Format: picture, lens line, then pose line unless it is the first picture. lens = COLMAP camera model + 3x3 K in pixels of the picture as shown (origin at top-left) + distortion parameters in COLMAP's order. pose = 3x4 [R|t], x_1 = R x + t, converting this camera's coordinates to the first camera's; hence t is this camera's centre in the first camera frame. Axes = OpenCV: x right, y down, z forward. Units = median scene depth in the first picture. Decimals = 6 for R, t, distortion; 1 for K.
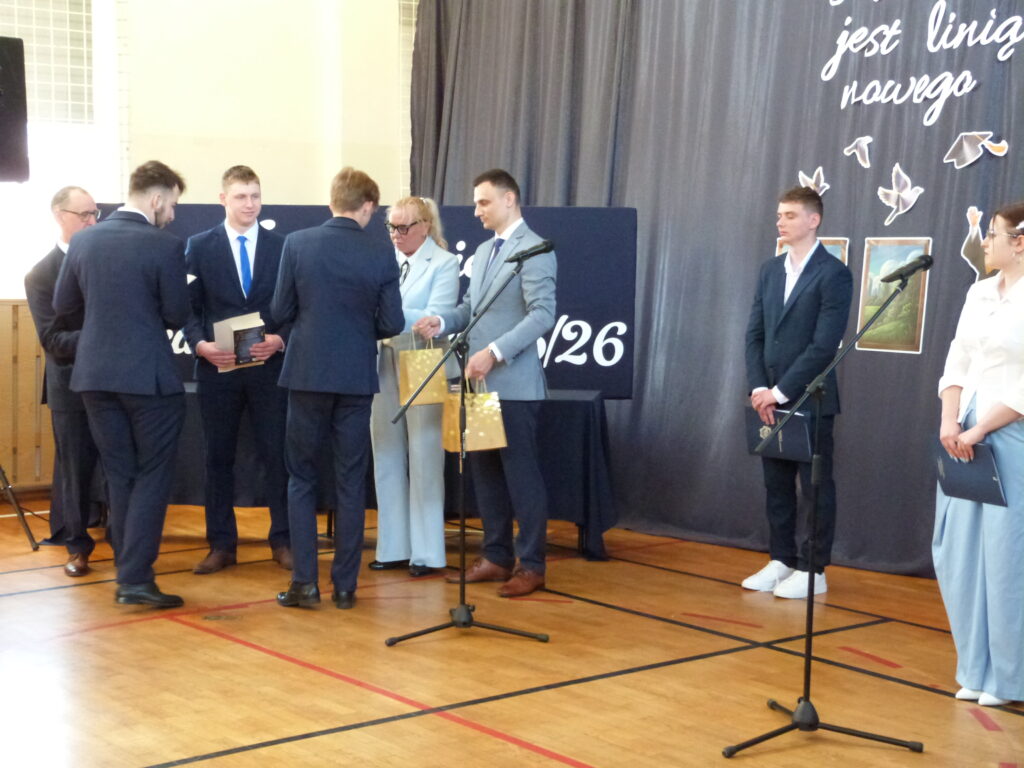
lens RADIAL K [[1794.3, 0, 508.4], [0, 1794.3, 384.1], [0, 0, 1]] dist [0.062868, 0.335256]
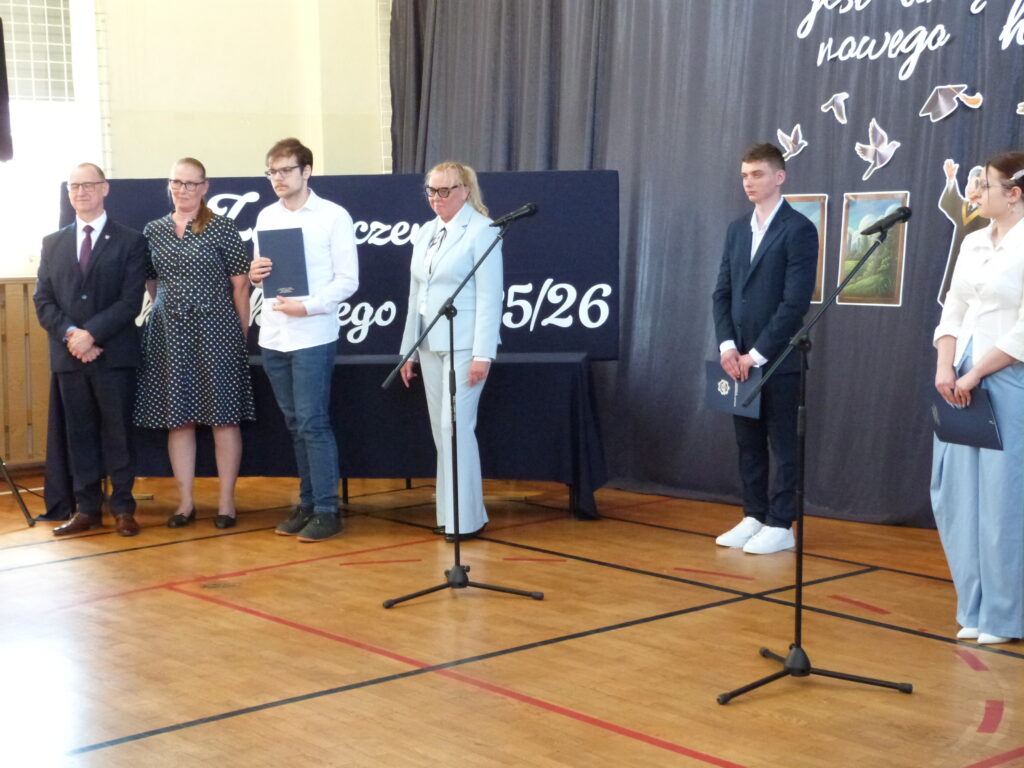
lens RADIAL K [[1808.7, 0, 510.3], [0, 1808.7, 376.2], [0, 0, 1]] dist [0.060929, 0.512662]
pose [[0.999536, -0.028972, 0.009436, -0.002074], [0.028846, 0.999497, 0.013183, 0.002722], [-0.009813, -0.012904, 0.999869, -0.020037]]
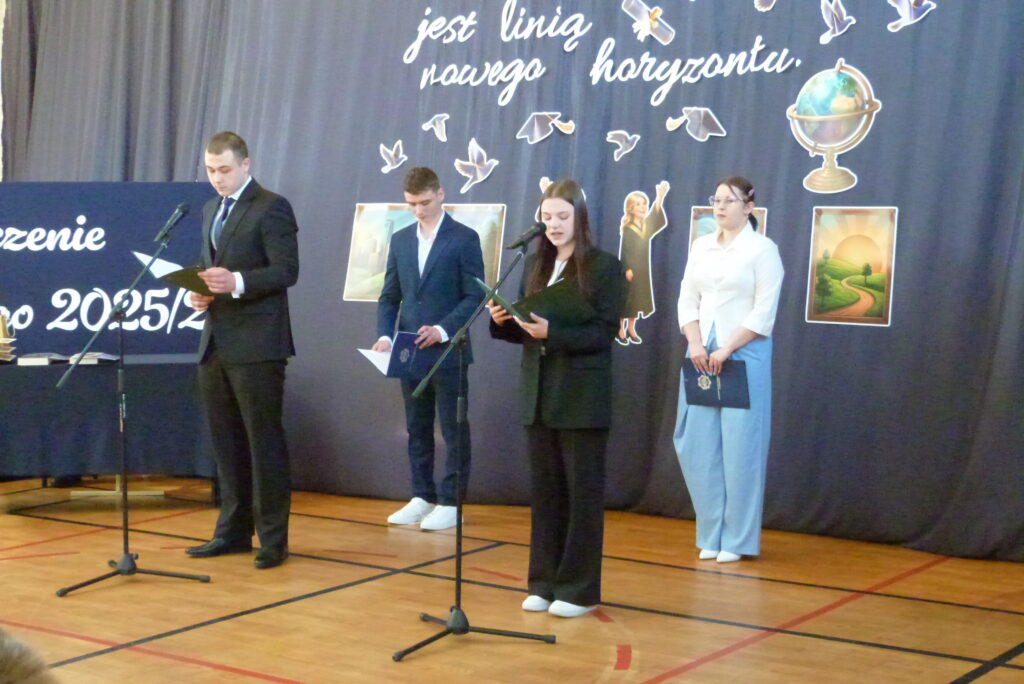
lens RADIAL K [[1943.8, 0, 457.7], [0, 1943.8, 345.8], [0, 0, 1]] dist [0.053283, 0.433669]
pose [[0.965691, -0.034846, 0.257345, -0.114526], [0.035340, 0.999372, 0.002707, 0.001278], [-0.257278, 0.006481, 0.966316, -0.163749]]
